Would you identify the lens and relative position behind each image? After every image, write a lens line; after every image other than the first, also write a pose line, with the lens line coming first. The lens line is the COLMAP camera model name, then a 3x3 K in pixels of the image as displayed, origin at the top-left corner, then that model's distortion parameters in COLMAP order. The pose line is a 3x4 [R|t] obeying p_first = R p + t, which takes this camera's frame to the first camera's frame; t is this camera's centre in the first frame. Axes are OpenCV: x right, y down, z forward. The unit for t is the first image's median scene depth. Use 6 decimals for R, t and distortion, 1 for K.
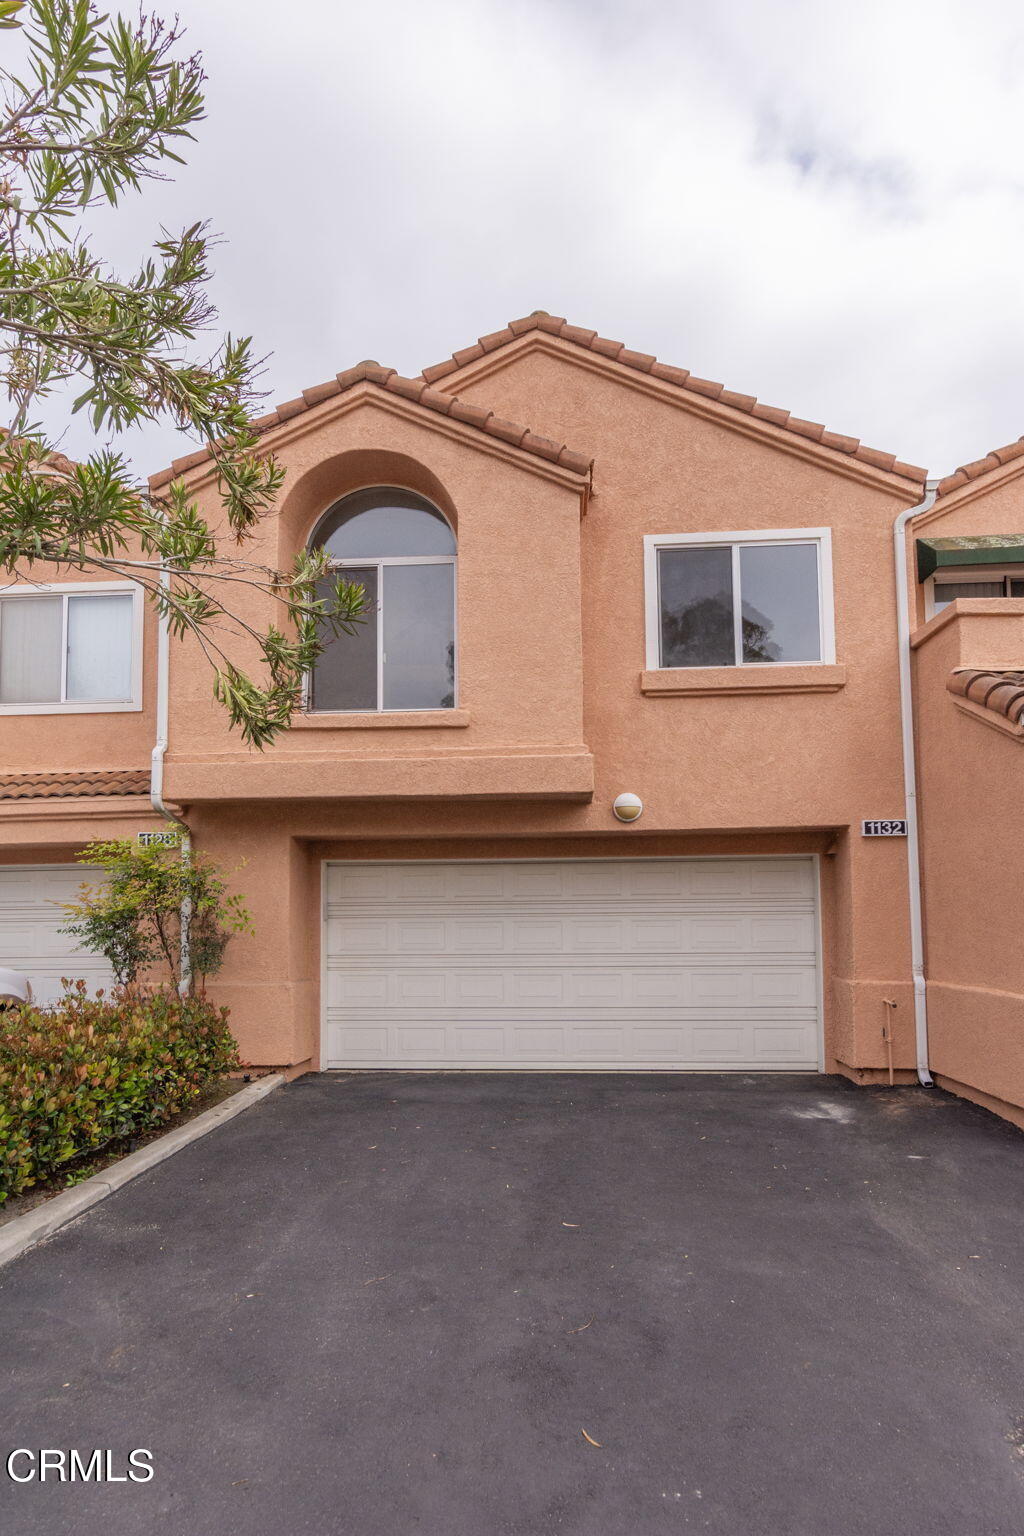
lens RADIAL K [[1056.8, 0, 598.5], [0, 1056.8, 768.3], [0, 0, 1]] dist [-0.036289, 0.036367]
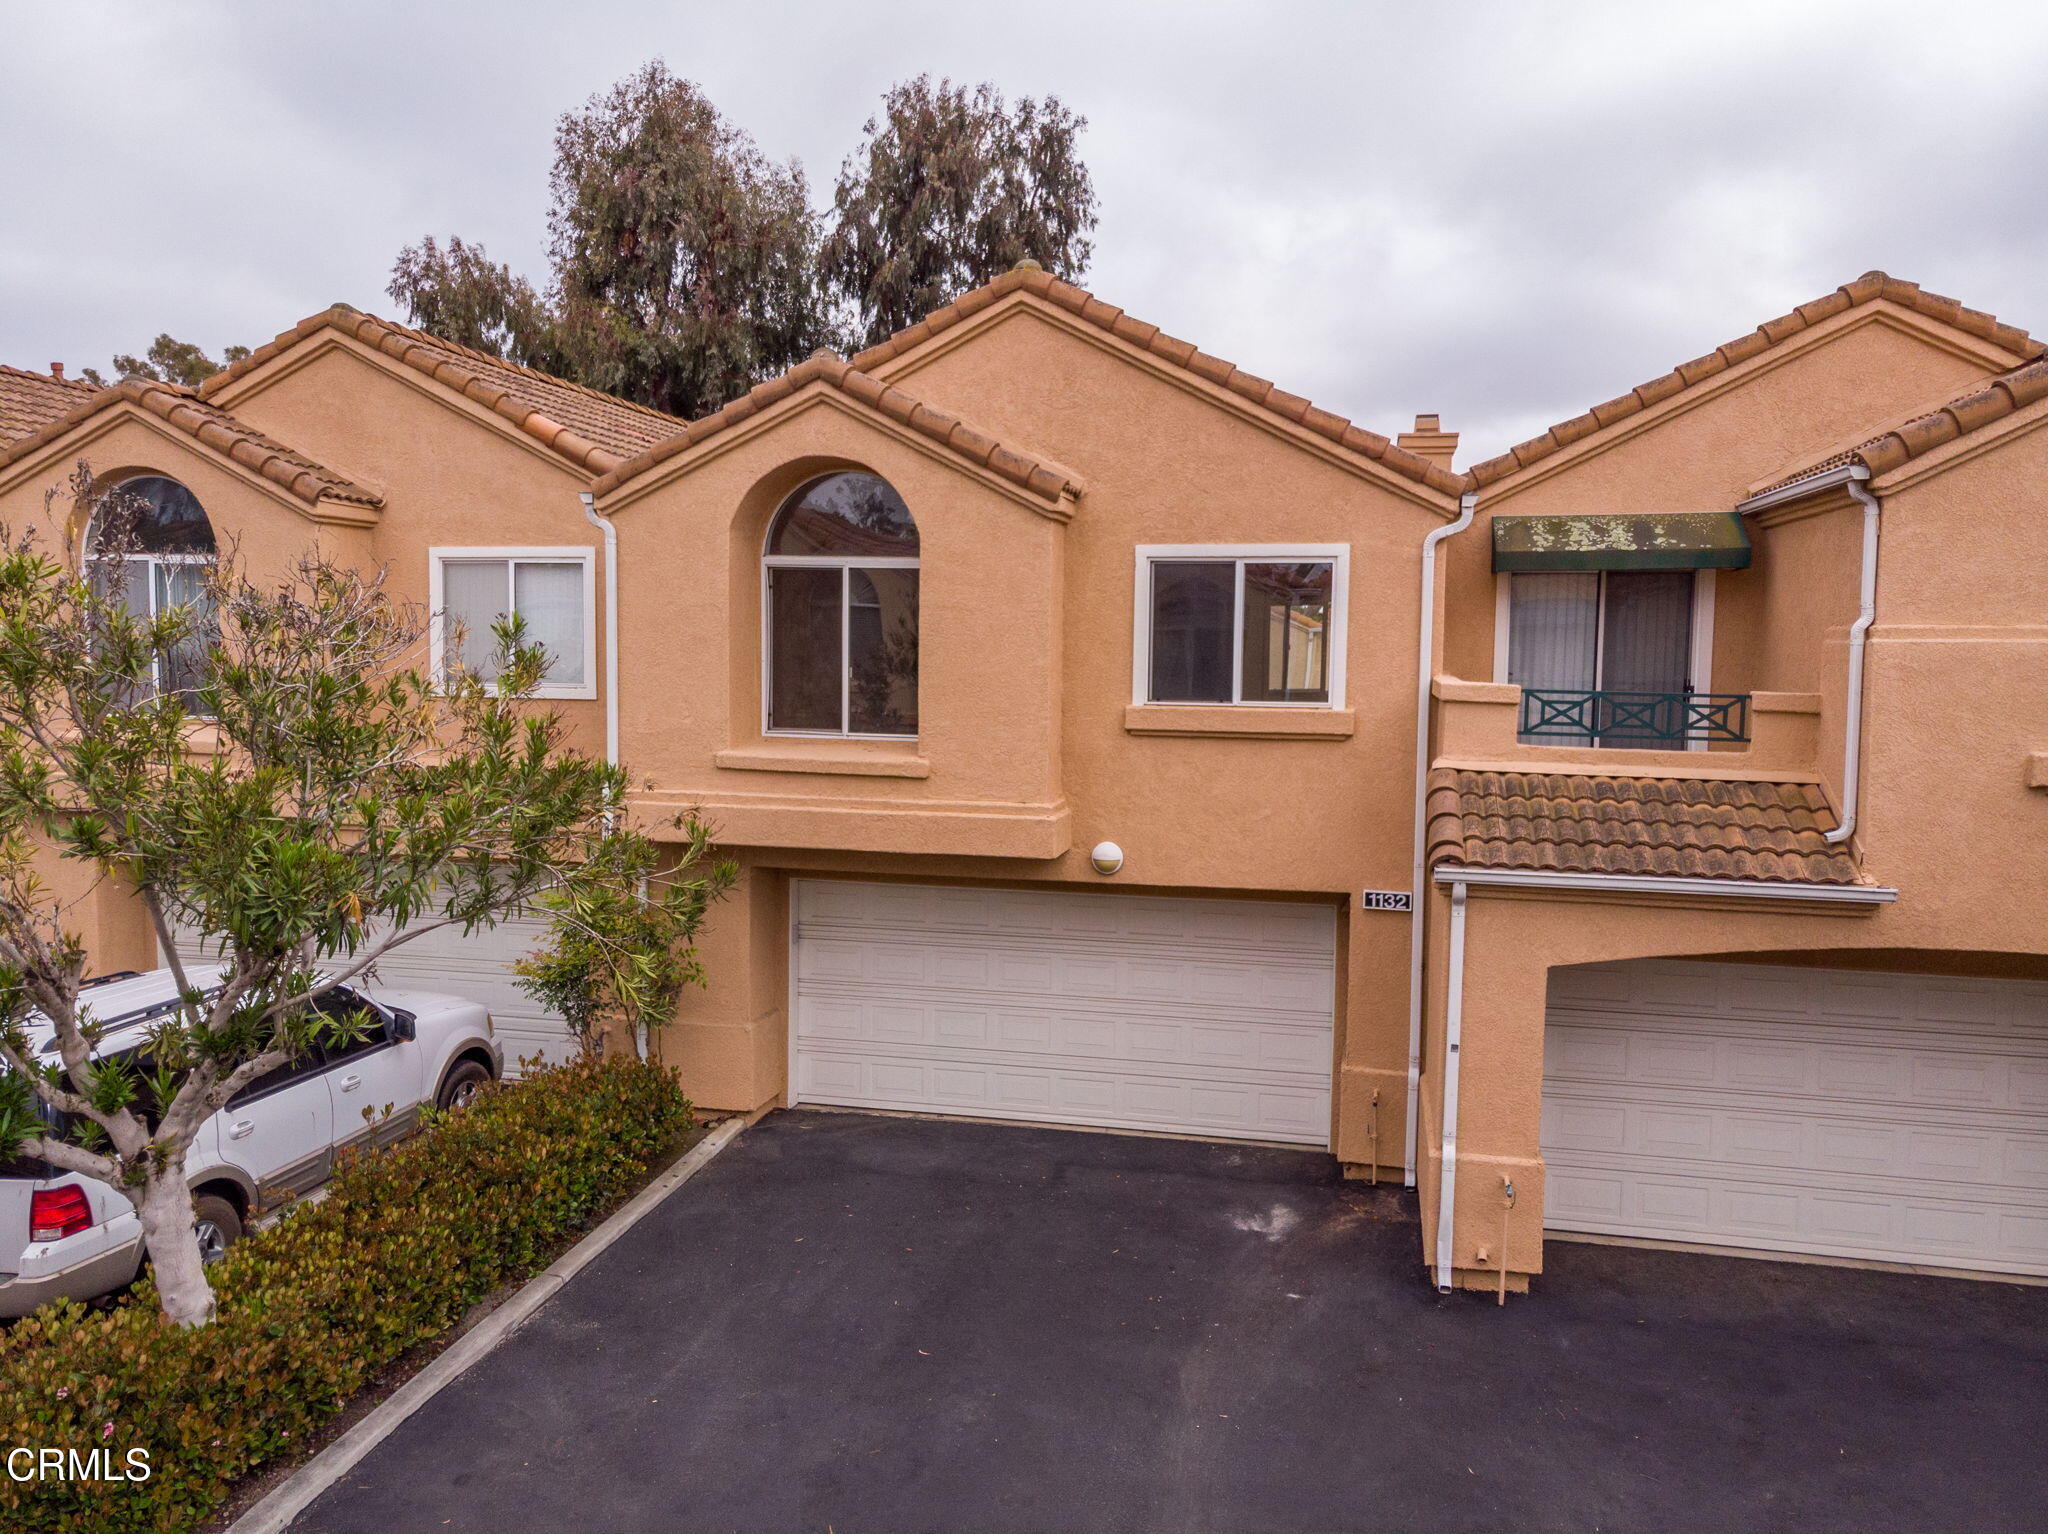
lens RADIAL K [[1515.5, 0, 1024.0], [0, 1515.5, 767.0], [0, 0, 1]] dist [0.001770, 0.000752]
pose [[0.988450, 0.028301, -0.148878, 0.148942], [-0.009249, 0.991842, 0.127136, -0.205843], [0.151262, -0.124291, 0.980649, -0.273716]]
